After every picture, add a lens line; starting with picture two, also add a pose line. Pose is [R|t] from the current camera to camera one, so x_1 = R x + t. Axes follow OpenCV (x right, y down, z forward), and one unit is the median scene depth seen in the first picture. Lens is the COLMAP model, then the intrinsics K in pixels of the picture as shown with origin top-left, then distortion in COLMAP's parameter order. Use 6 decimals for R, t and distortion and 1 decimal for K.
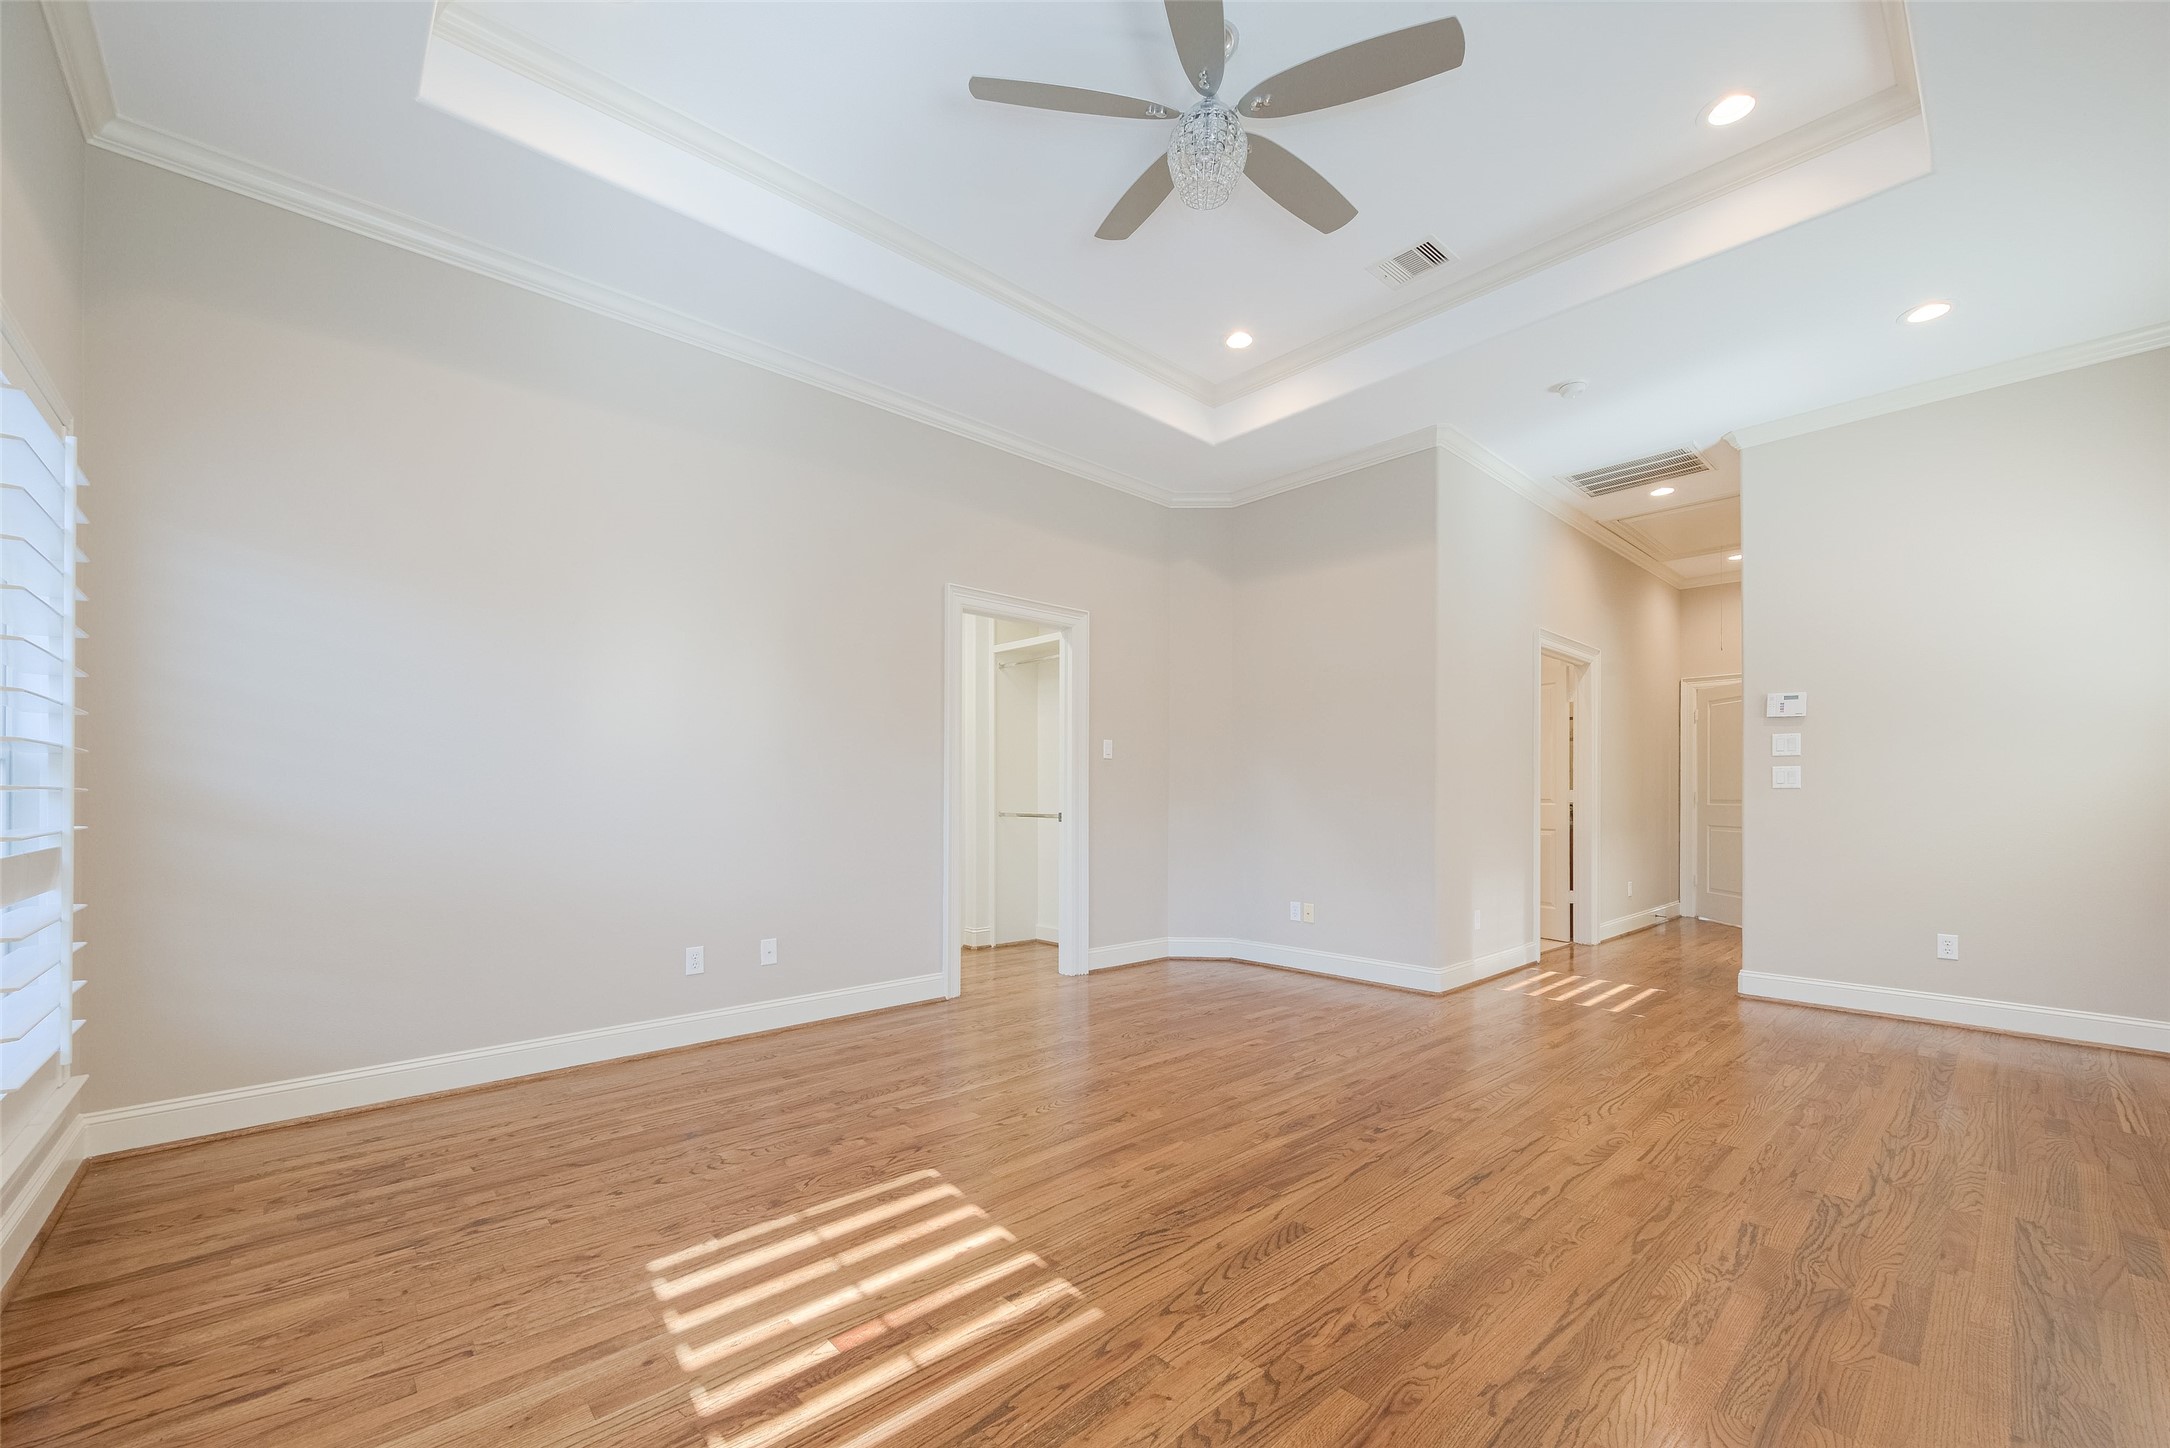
lens RADIAL K [[861.5, 0, 1080.4], [0, 861.5, 803.4], [0, 0, 1]] dist [0.004447, 0.000362]
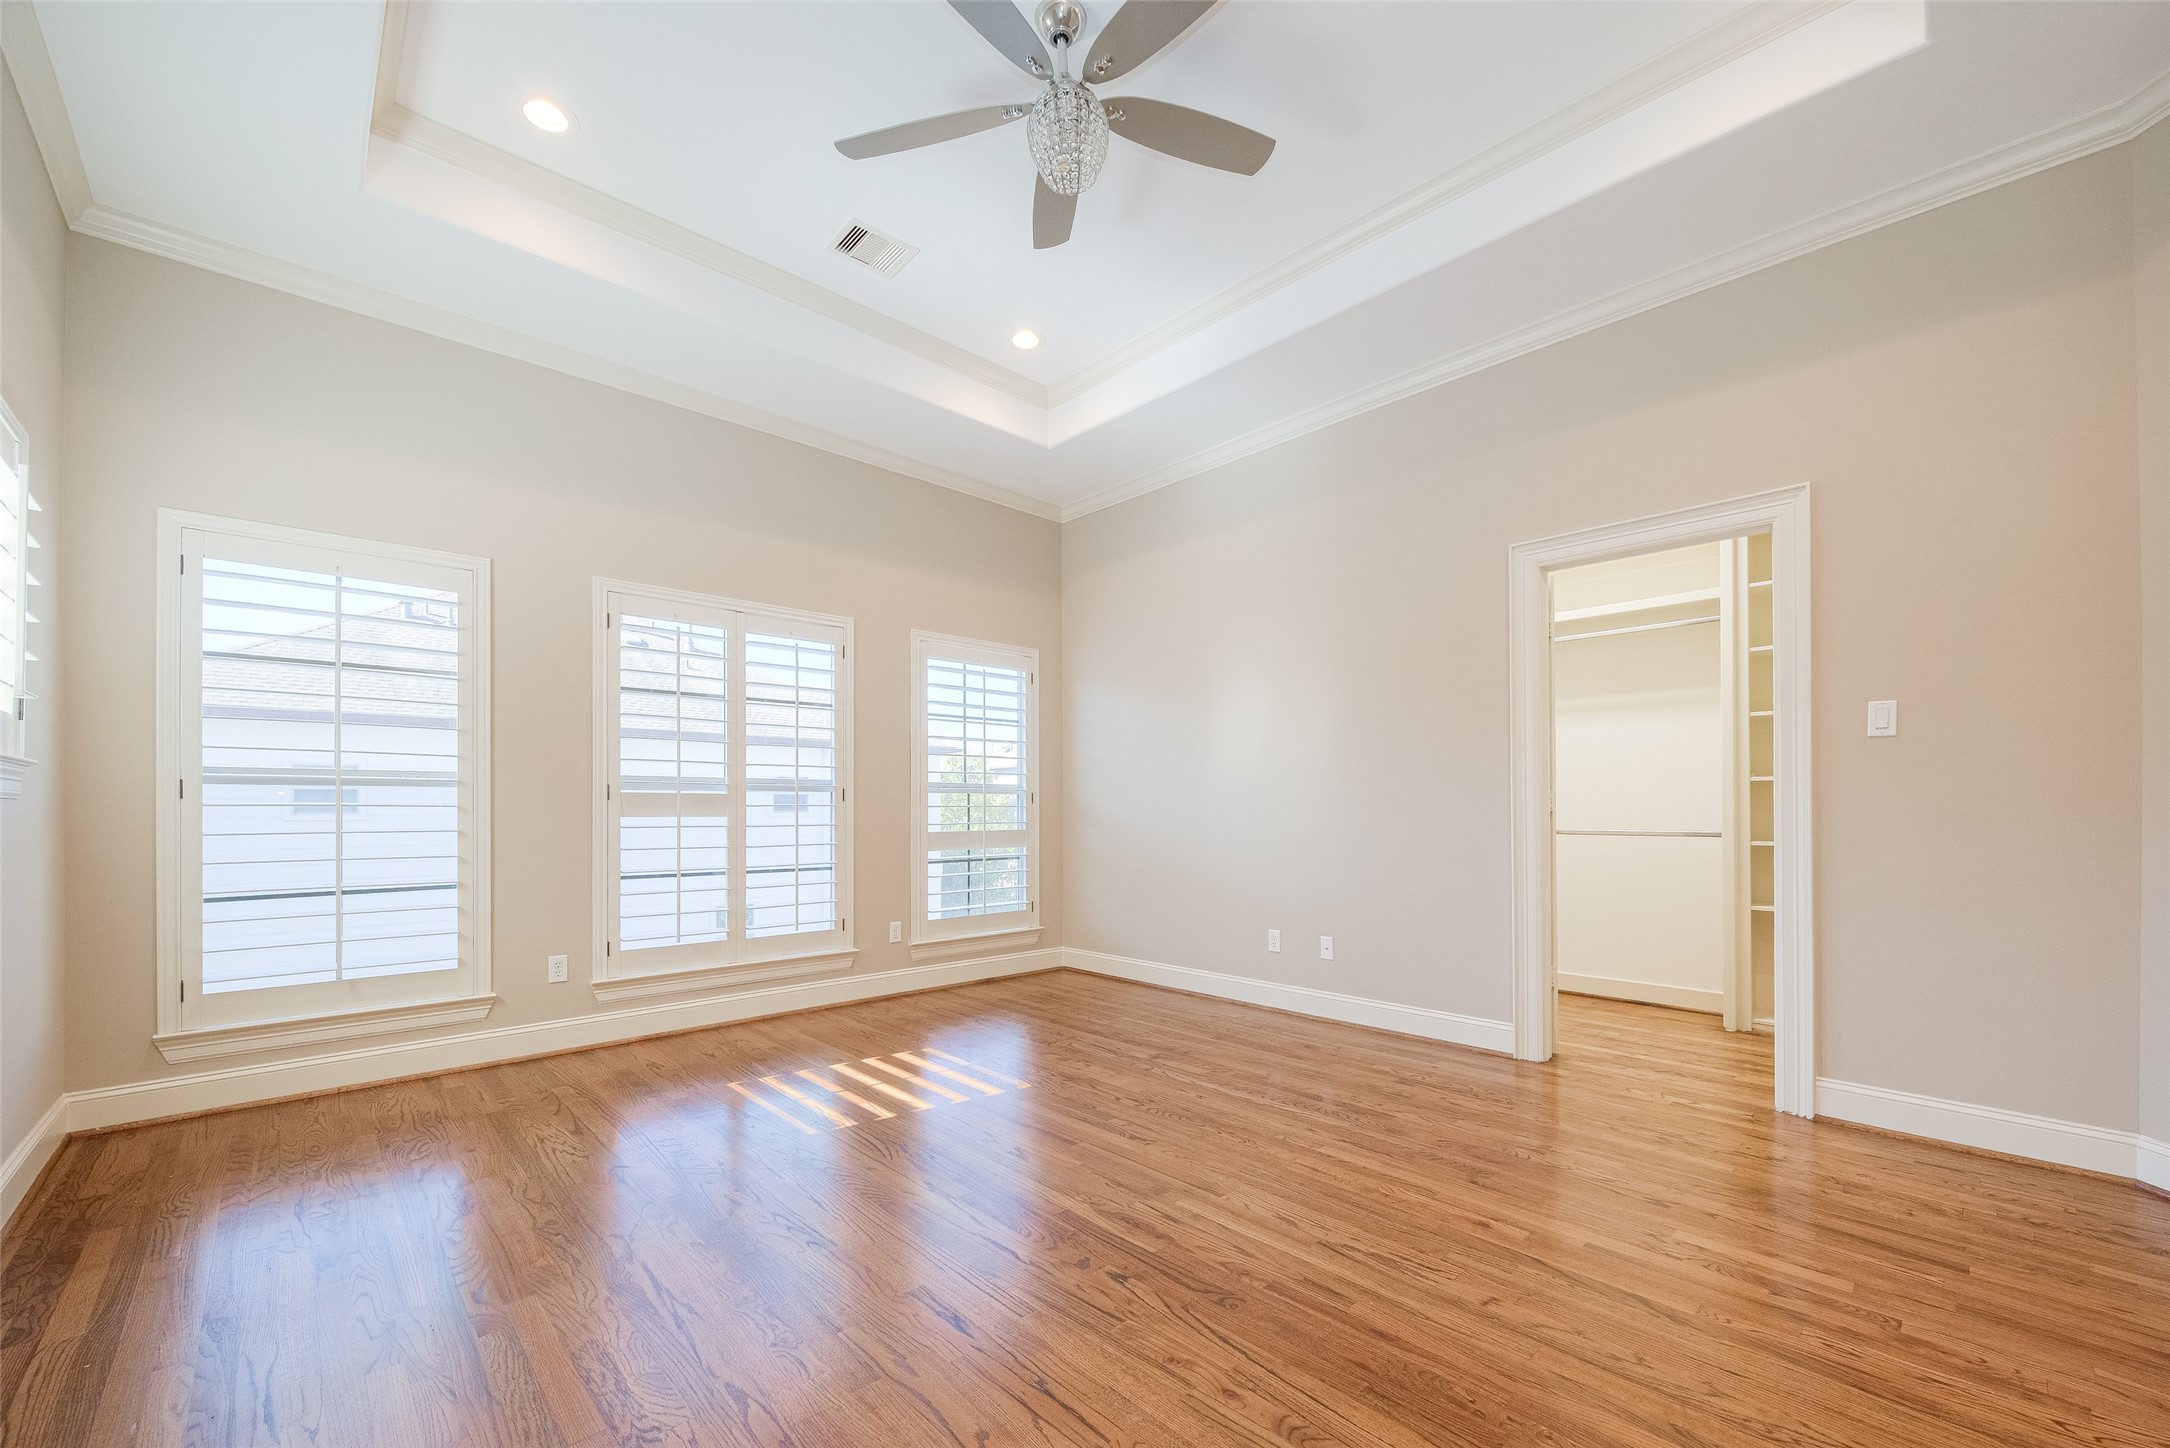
lens RADIAL K [[861.5, 0, 1104.4], [0, 861.5, 812.7], [0, 0, 1]] dist [0.004447, 0.000362]
pose [[0.030687, 0.003494, -0.999523, 0.825762], [-0.006575, 0.999973, 0.003293, -0.004412], [0.999507, 0.006471, 0.030709, 0.754764]]
